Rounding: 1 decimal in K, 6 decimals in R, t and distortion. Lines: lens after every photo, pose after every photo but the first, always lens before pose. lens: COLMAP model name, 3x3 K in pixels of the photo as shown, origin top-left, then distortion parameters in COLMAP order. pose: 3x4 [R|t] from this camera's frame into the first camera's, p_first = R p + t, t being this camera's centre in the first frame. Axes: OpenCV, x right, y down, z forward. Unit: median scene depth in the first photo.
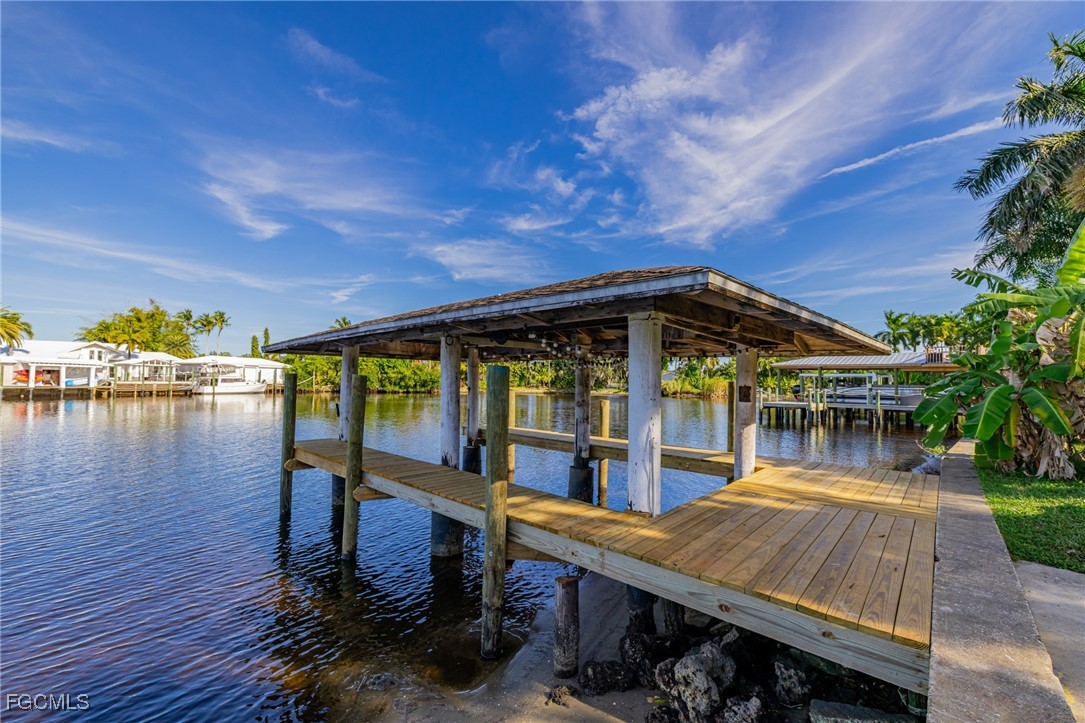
lens RADIAL K [[456.1, 0, 543.7], [0, 456.1, 360.7], [0, 0, 1]] dist [0.001140, -0.000214]
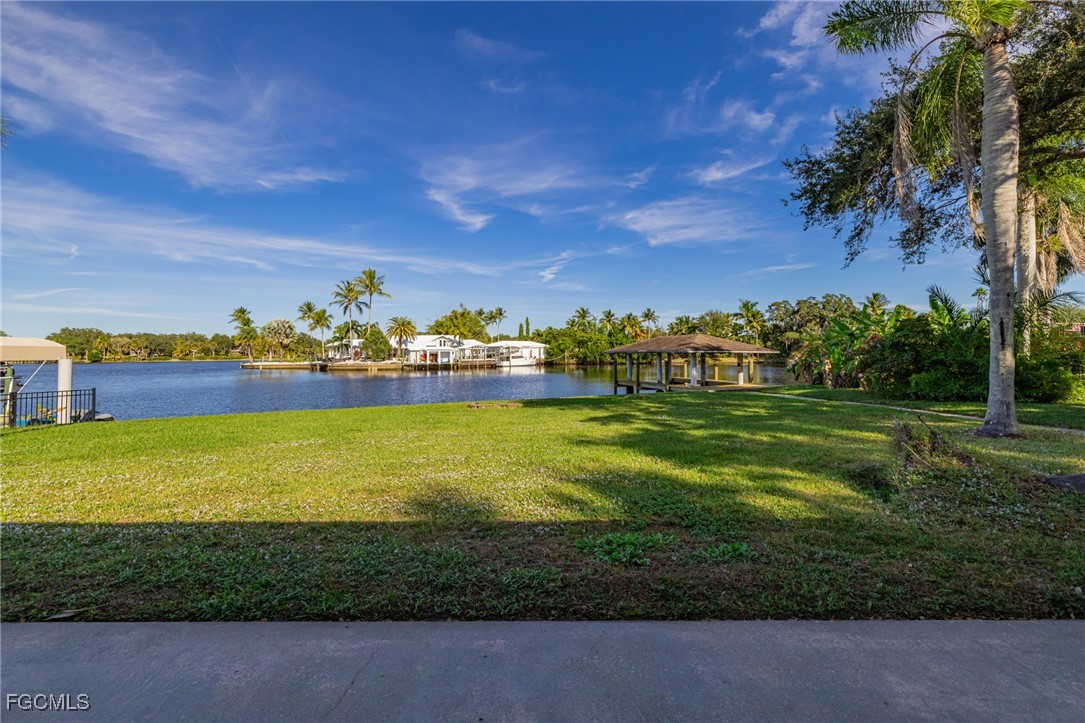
lens RADIAL K [[466.6, 0, 551.6], [0, 466.6, 333.9], [0, 0, 1]] dist [0.004832, 0.000178]
pose [[0.896932, -0.041977, -0.440171, 0.070558], [0.044705, 0.998992, -0.004175, -0.016936], [0.439902, -0.015933, 0.897904, -0.249240]]
